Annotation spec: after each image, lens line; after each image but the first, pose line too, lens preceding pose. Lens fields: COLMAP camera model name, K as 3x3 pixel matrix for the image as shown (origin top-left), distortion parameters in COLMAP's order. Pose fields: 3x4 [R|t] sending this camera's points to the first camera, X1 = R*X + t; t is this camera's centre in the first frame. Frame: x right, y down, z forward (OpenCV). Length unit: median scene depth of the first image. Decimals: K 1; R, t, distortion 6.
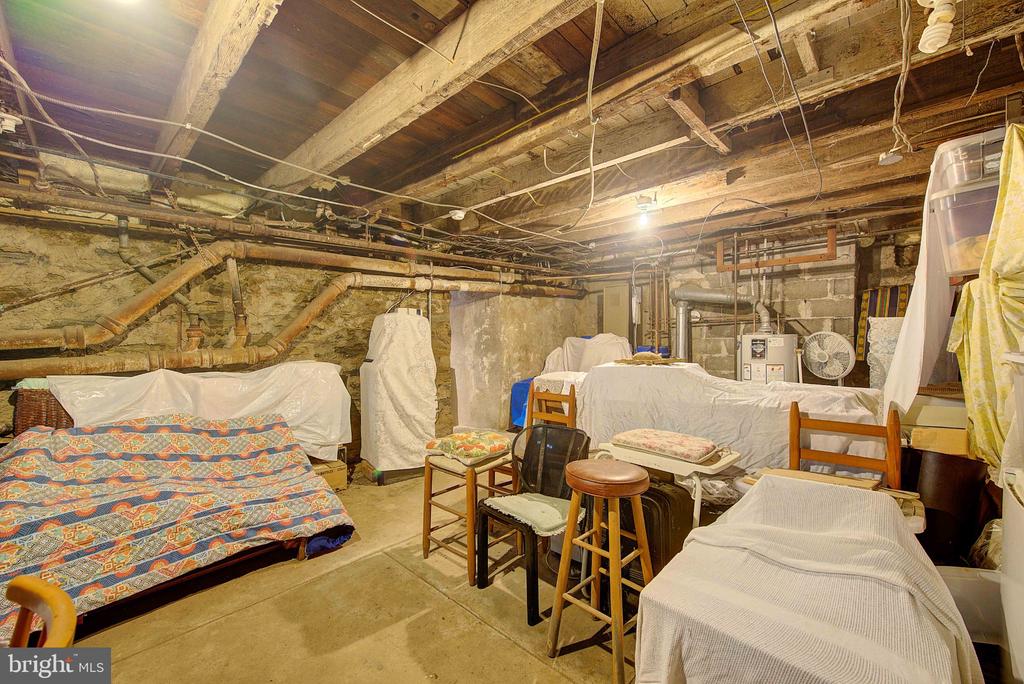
lens RADIAL K [[408.8, 0, 512.0], [0, 408.8, 342.0], [0, 0, 1]] dist [0.002754, -0.003971]
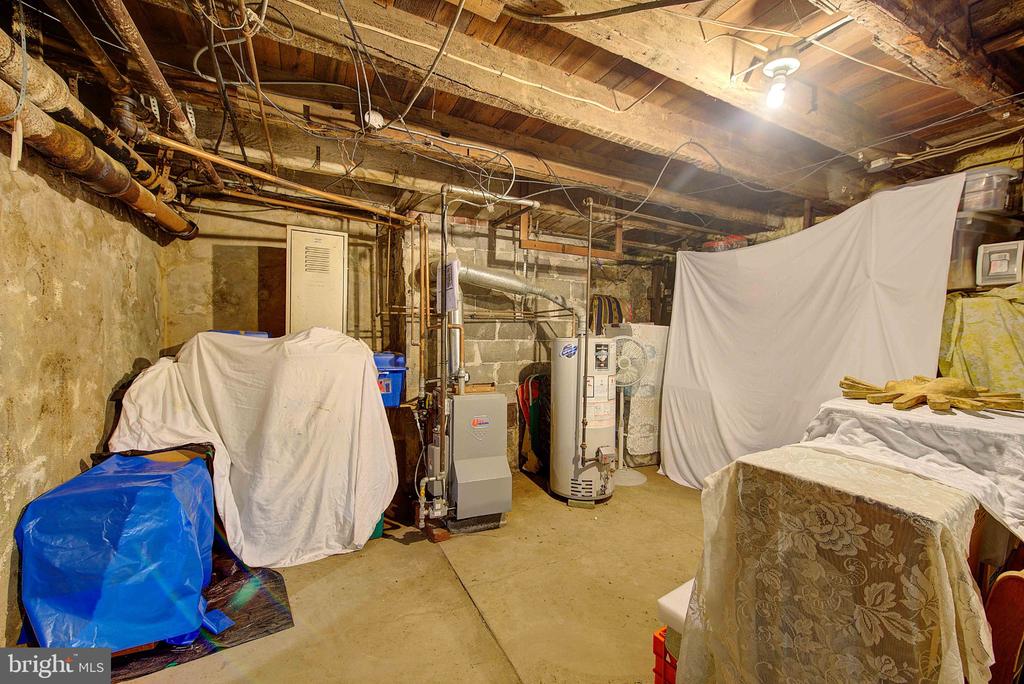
lens RADIAL K [[408.8, 0, 512.0], [0, 408.8, 342.0], [0, 0, 1]] dist [0.002754, -0.003971]
pose [[0.343671, 0.006382, 0.939068, -0.130006], [-0.009040, 0.999953, -0.003488, -0.004086], [-0.939046, -0.007290, 0.343713, 0.605538]]
